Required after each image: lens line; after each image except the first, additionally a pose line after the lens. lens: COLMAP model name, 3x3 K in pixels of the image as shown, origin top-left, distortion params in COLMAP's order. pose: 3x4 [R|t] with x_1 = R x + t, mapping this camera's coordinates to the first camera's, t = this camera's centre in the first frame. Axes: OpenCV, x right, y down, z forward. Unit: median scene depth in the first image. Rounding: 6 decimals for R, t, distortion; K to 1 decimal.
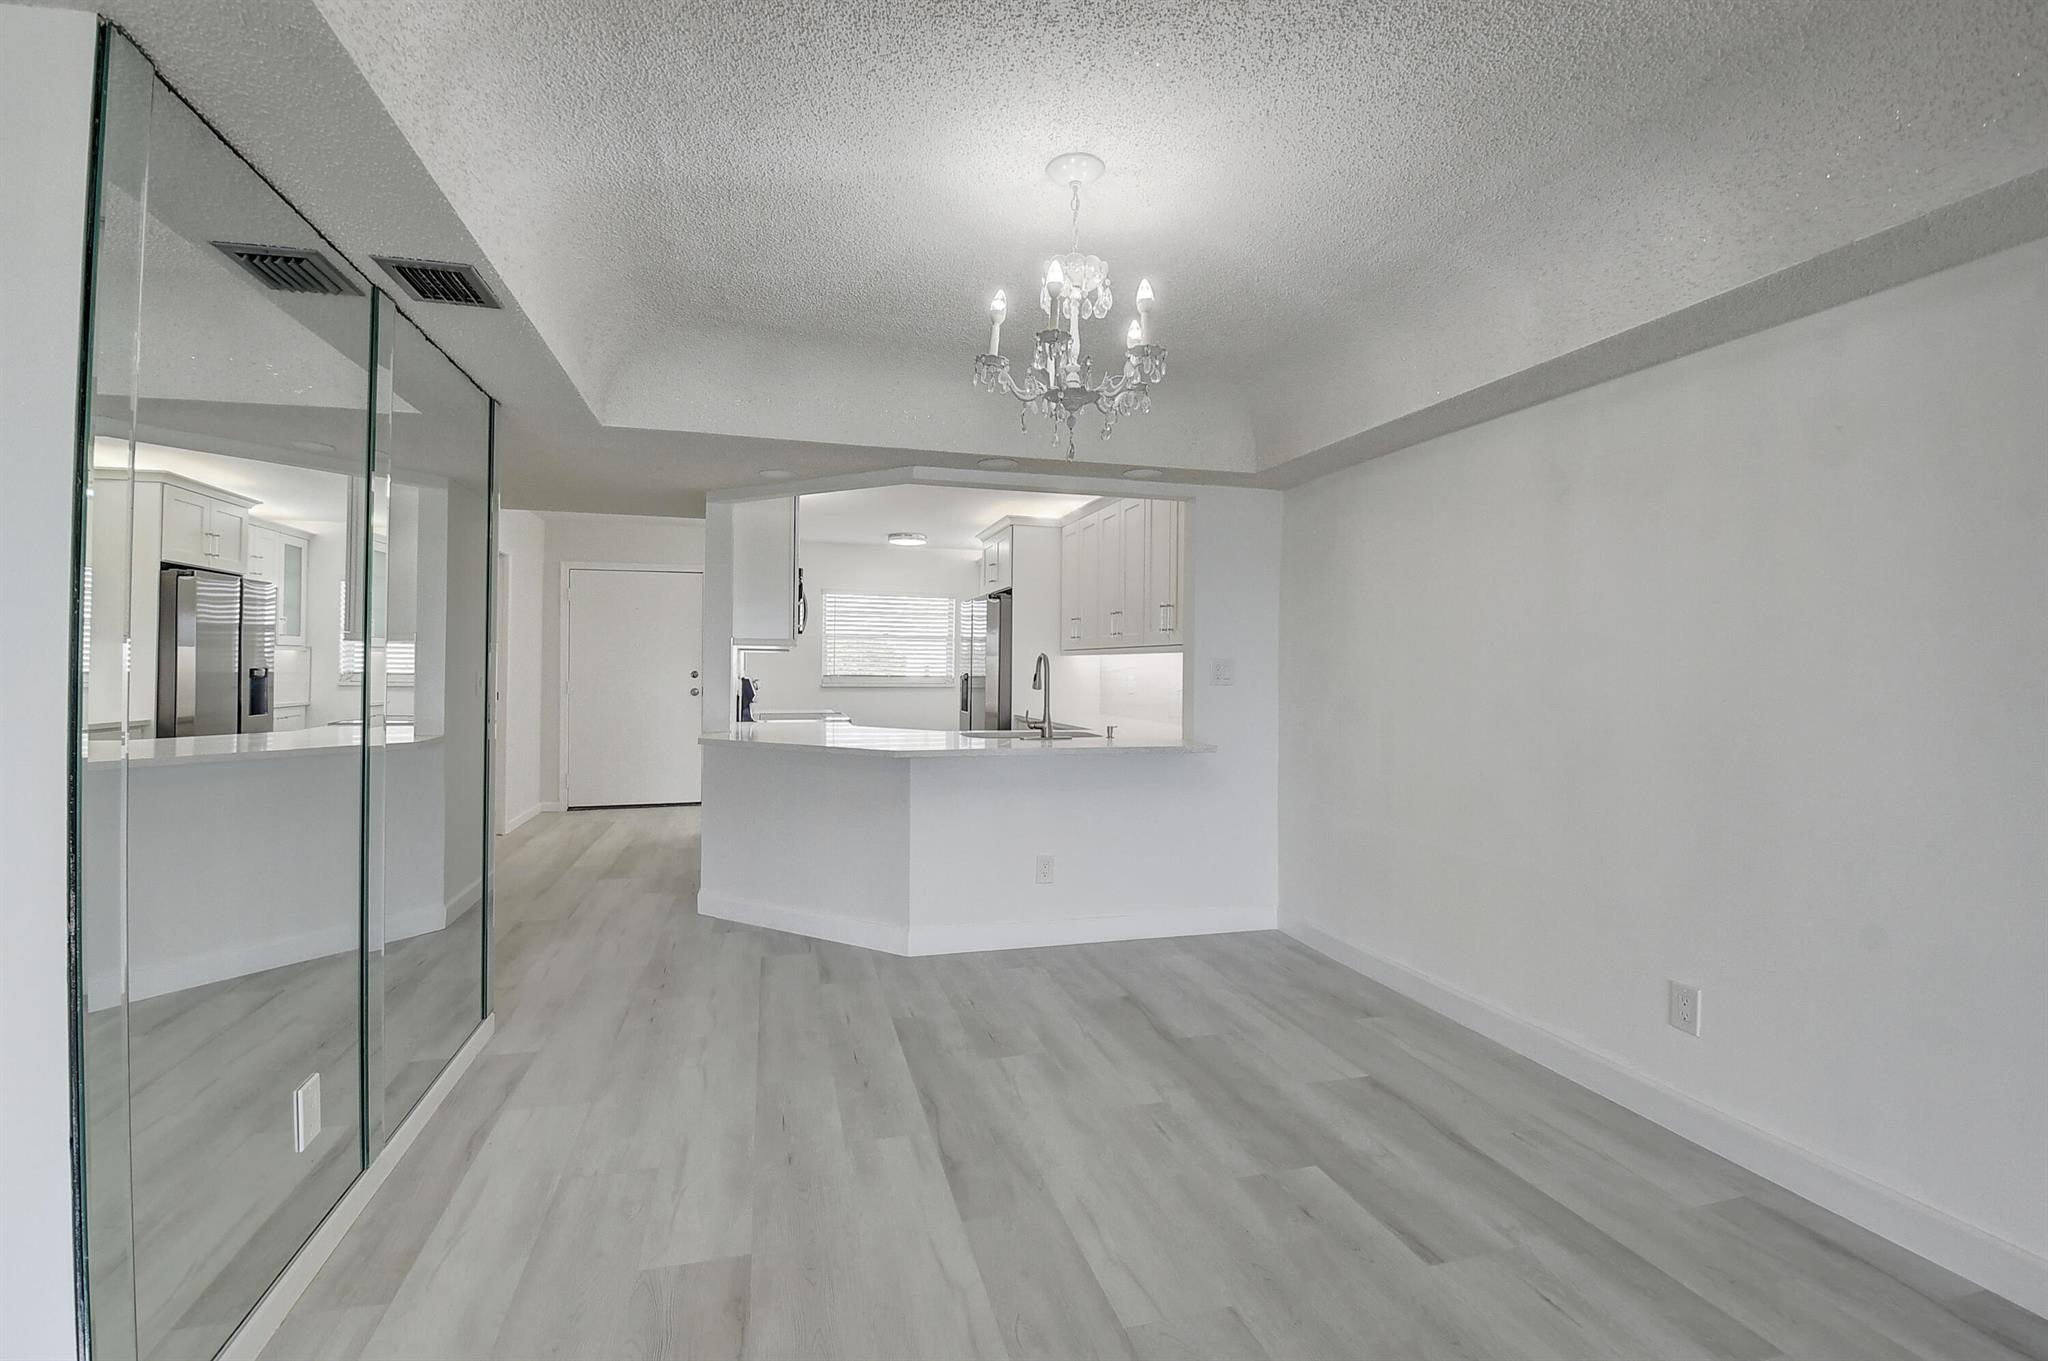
lens RADIAL K [[898.9, 0, 1020.5], [0, 898.9, 653.9], [0, 0, 1]] dist [0.019326, -0.032614]
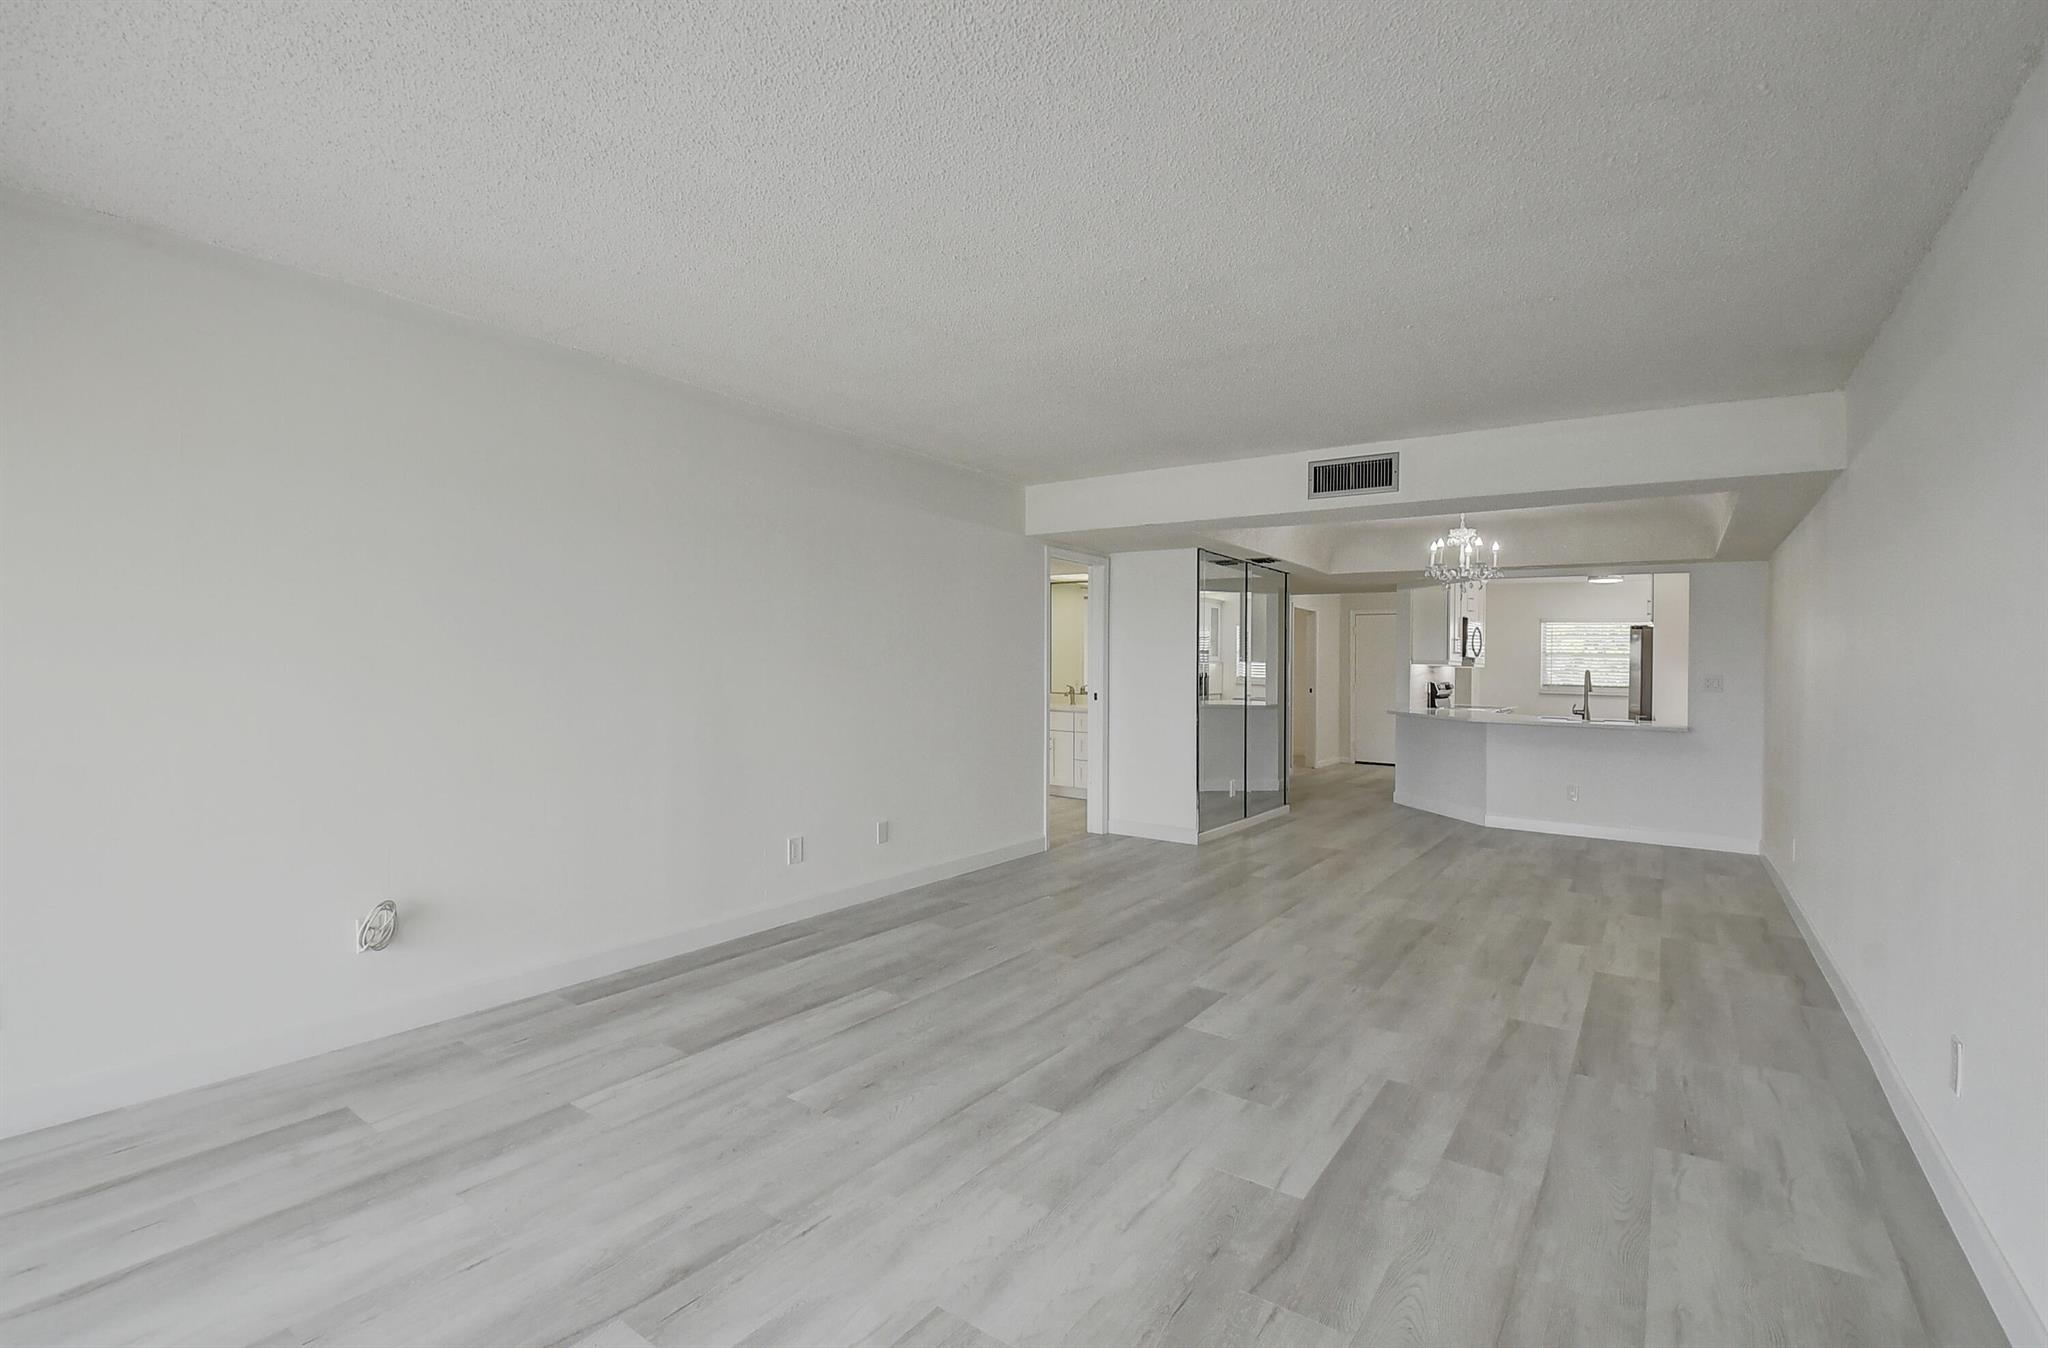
lens RADIAL K [[912.6, 0, 969.4], [0, 912.6, 664.8], [0, 0, 1]] dist [-0.038517, -0.000509]
pose [[0.591556, 0.000019, -0.806264, 0.641794], [0.000224, 1.000000, 0.000188, -0.000124], [0.806264, -0.000292, 0.591556, -0.822949]]
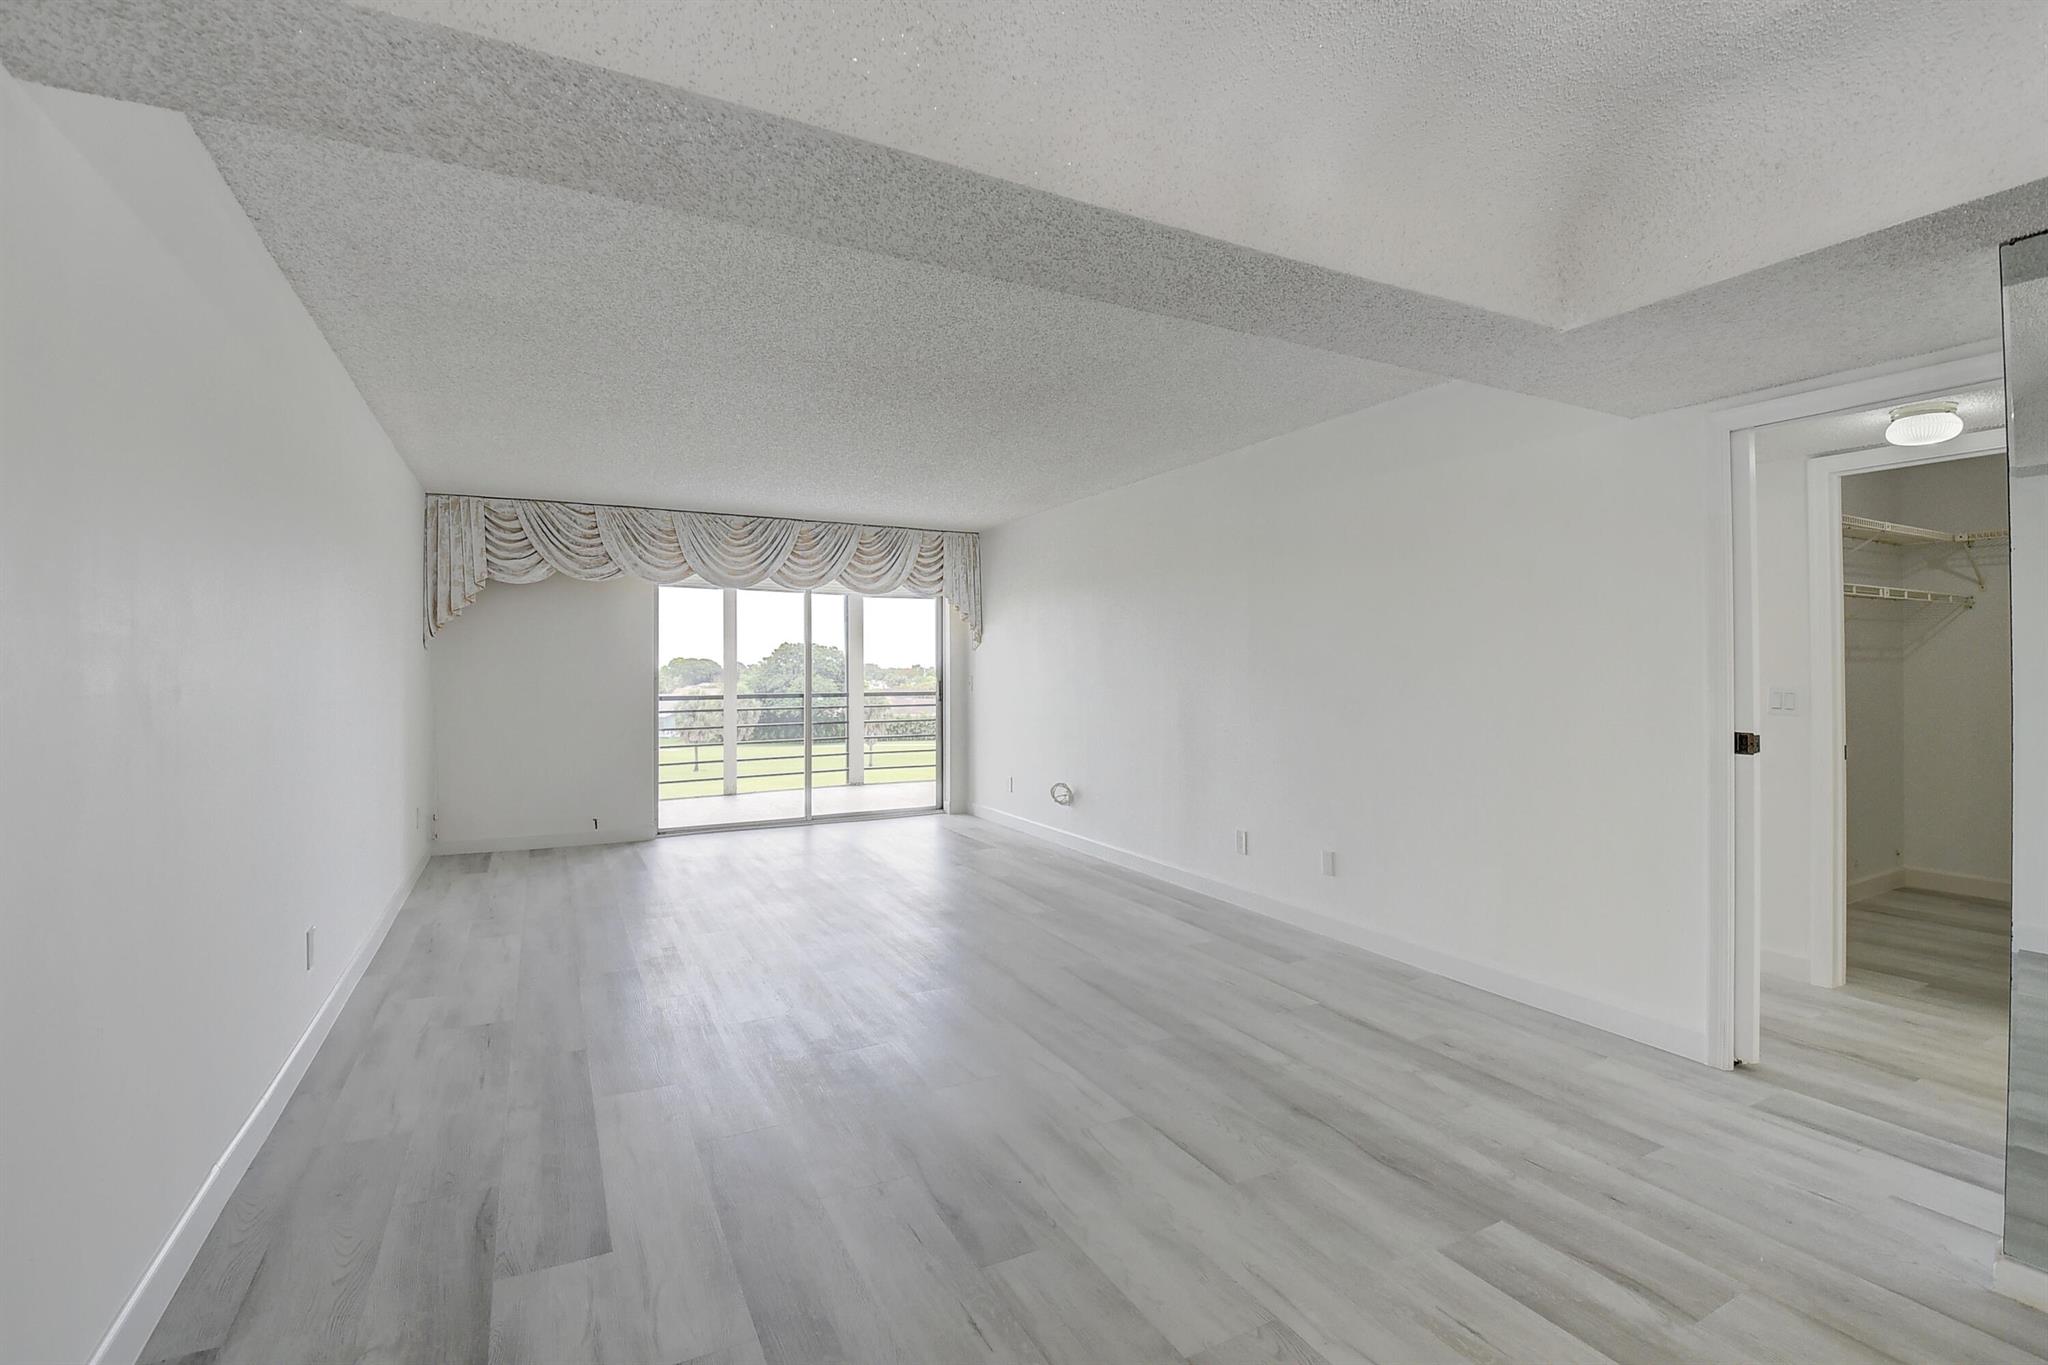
lens RADIAL K [[902.8, 0, 1017.5], [0, 902.8, 662.0], [0, 0, 1]] dist [0.004283, -0.018829]
pose [[-0.978886, -0.011030, -0.204108, 0.207969], [-0.007911, 0.999839, -0.016095, 0.007283], [0.204253, -0.014141, -0.978816, 0.636798]]
